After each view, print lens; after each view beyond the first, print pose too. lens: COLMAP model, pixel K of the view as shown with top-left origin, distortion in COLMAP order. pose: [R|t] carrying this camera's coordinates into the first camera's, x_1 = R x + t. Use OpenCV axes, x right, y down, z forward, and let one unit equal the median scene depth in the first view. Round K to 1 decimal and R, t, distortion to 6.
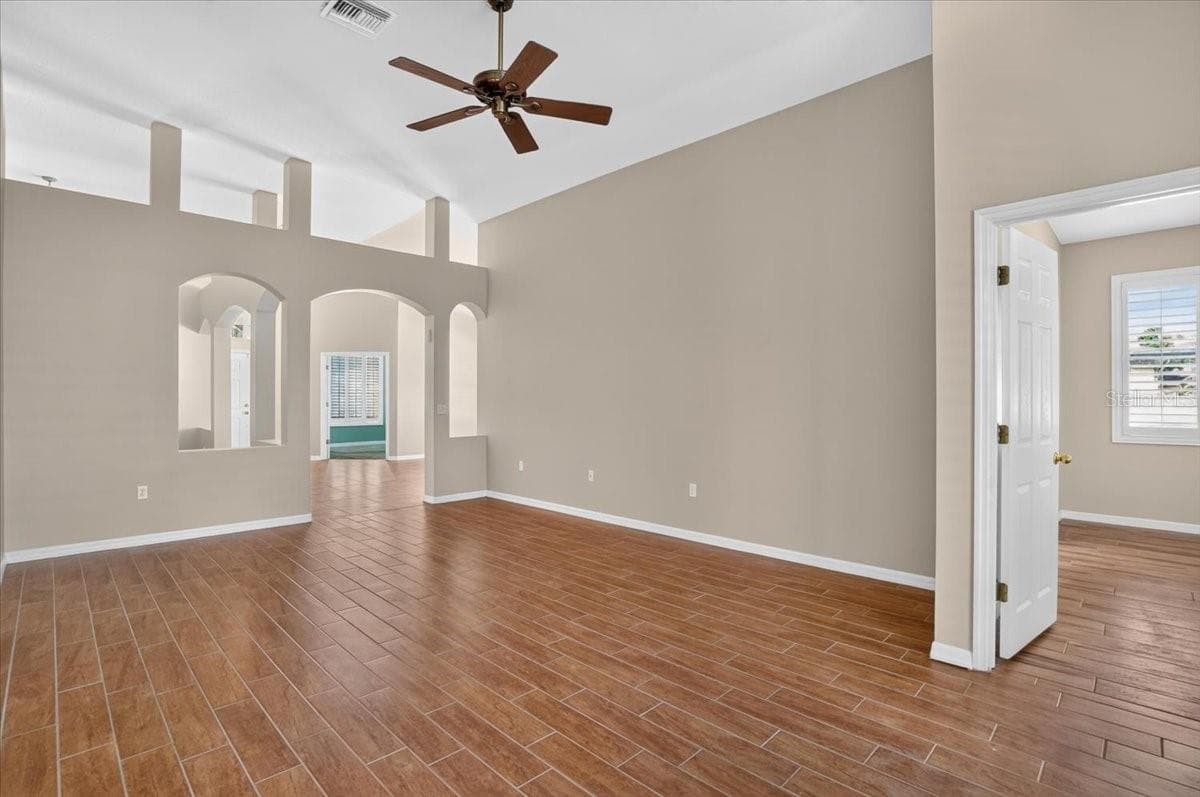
lens RADIAL K [[569.9, 0, 600.0], [0, 569.9, 398.5], [0, 0, 1]] dist [-0.084633, 0.042914]
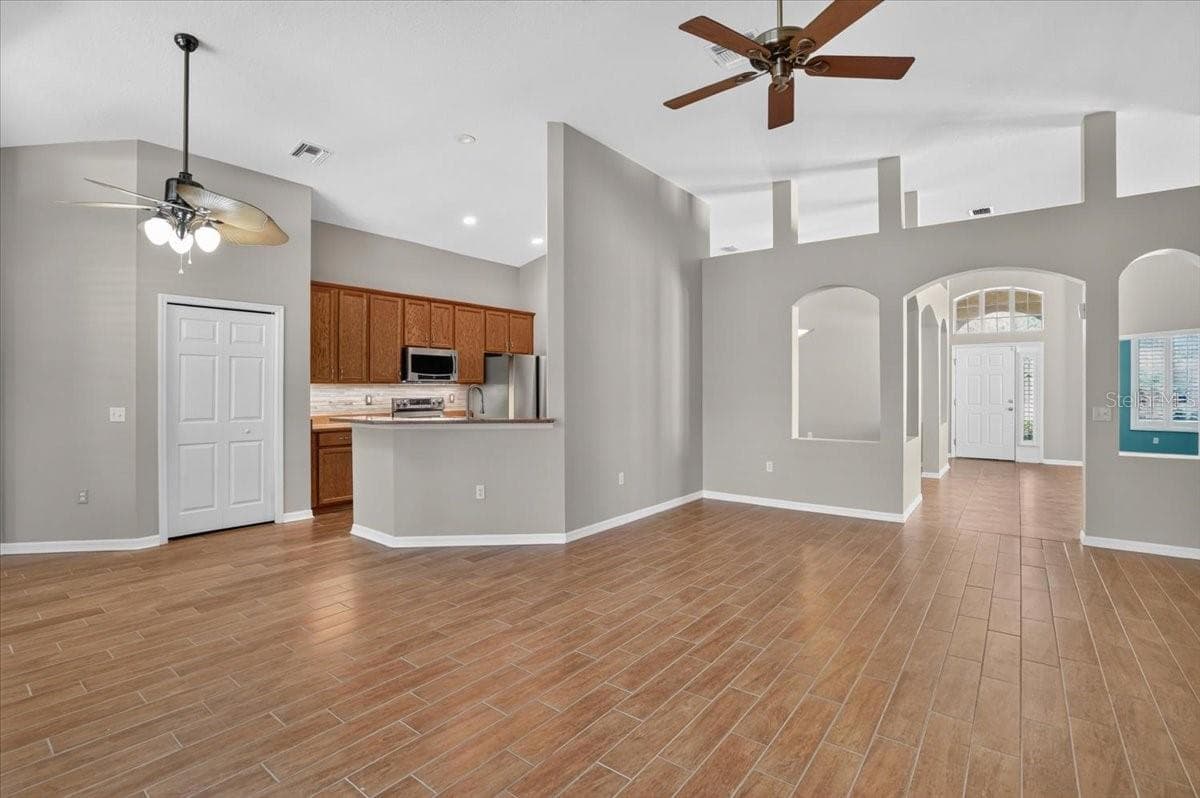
lens RADIAL K [[557.6, 0, 602.6], [0, 557.6, 401.7], [0, 0, 1]] dist [-0.057786, 0.018882]
pose [[0.131589, 0.023674, -0.991022, 0.608087], [-0.003033, 0.999720, 0.023479, -0.021755], [0.991300, -0.000083, 0.131624, 0.582651]]
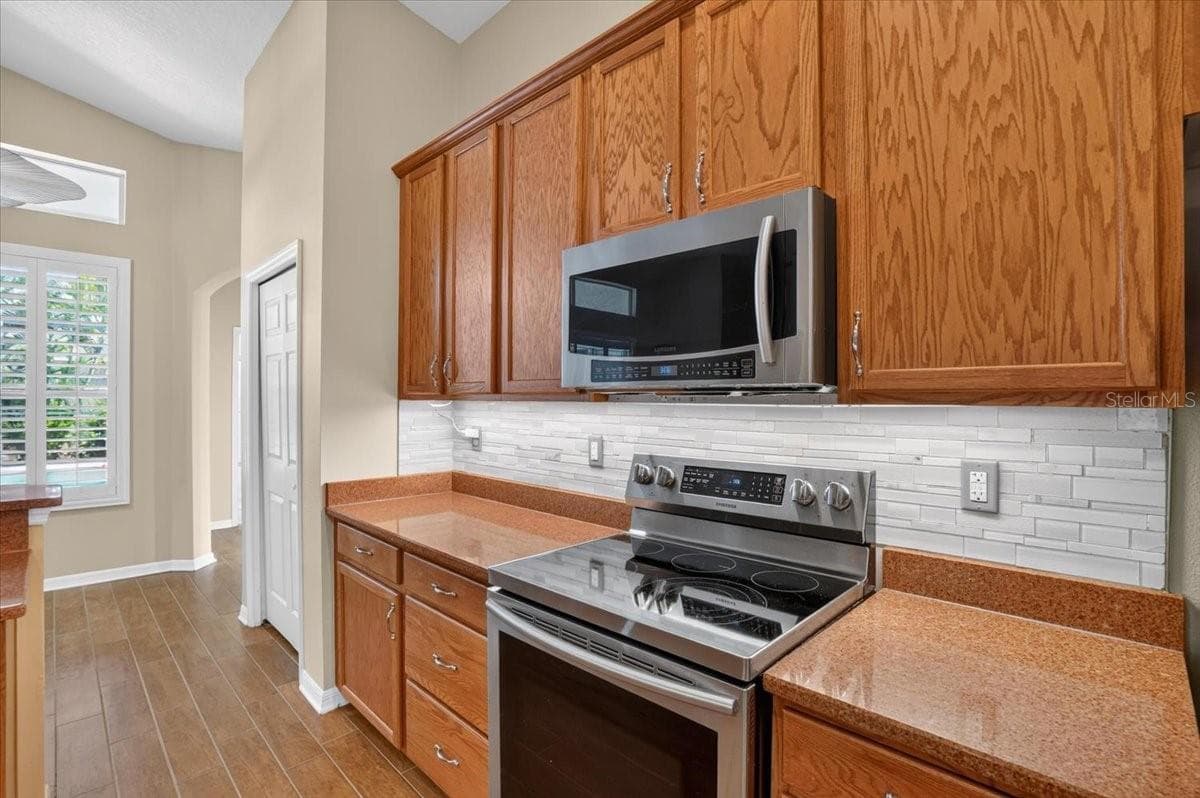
lens RADIAL K [[557.6, 0, 602.6], [0, 557.6, 401.7], [0, 0, 1]] dist [-0.057786, 0.018882]
pose [[-0.999897, -0.009792, -0.010533, -1.463511], [-0.009855, 0.999934, 0.005863, -0.039471], [0.010475, 0.005966, -0.999927, 0.639050]]
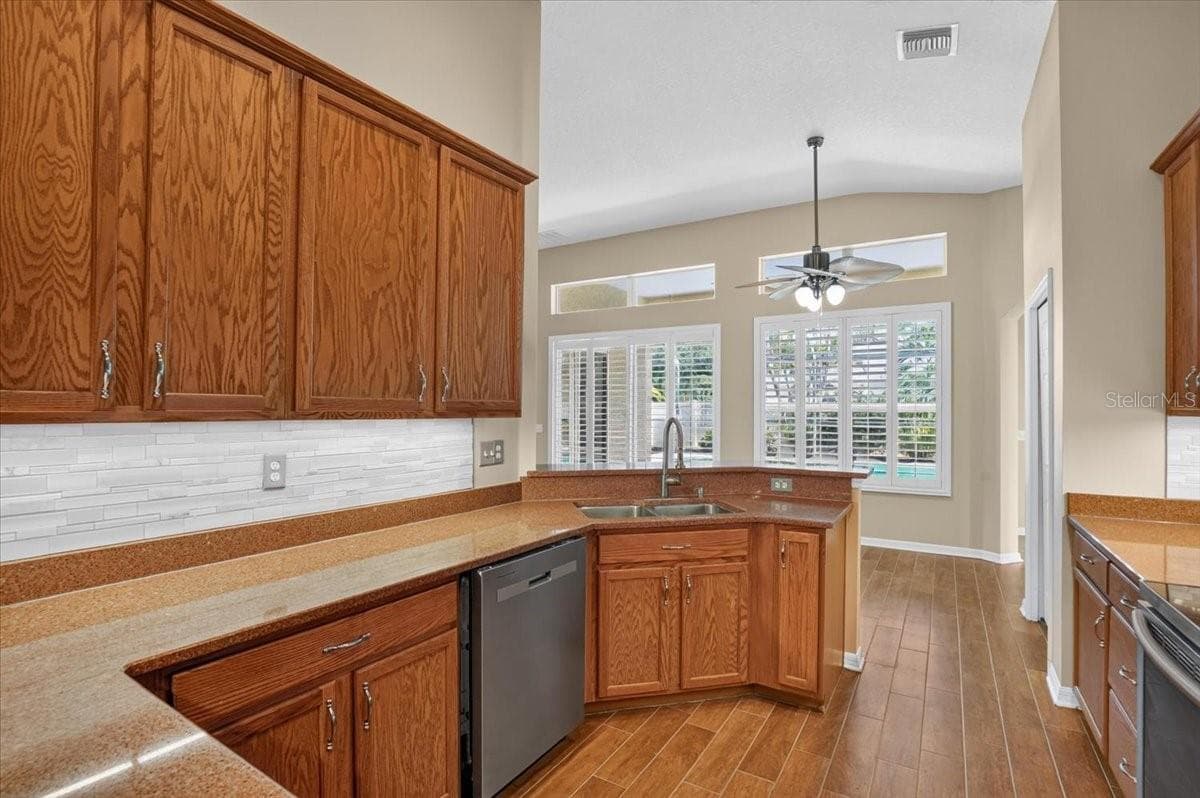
lens RADIAL K [[557.6, 0, 602.6], [0, 557.6, 401.7], [0, 0, 1]] dist [-0.057786, 0.018882]
pose [[-0.223343, 0.008813, 0.974700, -1.700558], [-0.000346, 0.999958, -0.009121, -0.045893], [-0.974740, -0.002374, -0.223331, 0.723723]]
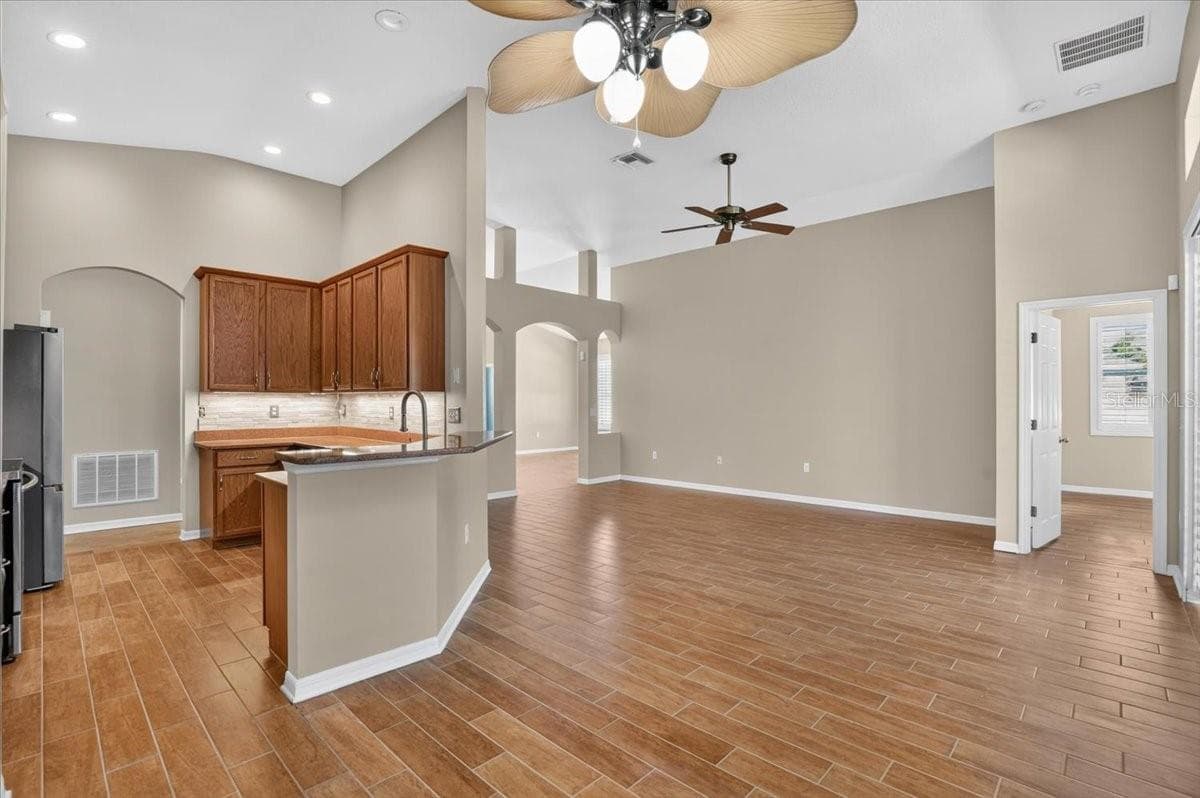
lens RADIAL K [[557.6, 0, 602.6], [0, 557.6, 401.7], [0, 0, 1]] dist [-0.057786, 0.018882]
pose [[0.999731, -0.000435, 0.023170, -0.558761], [0.000456, 1.000000, -0.000866, -0.007908], [-0.023169, 0.000876, 0.999731, -0.574825]]
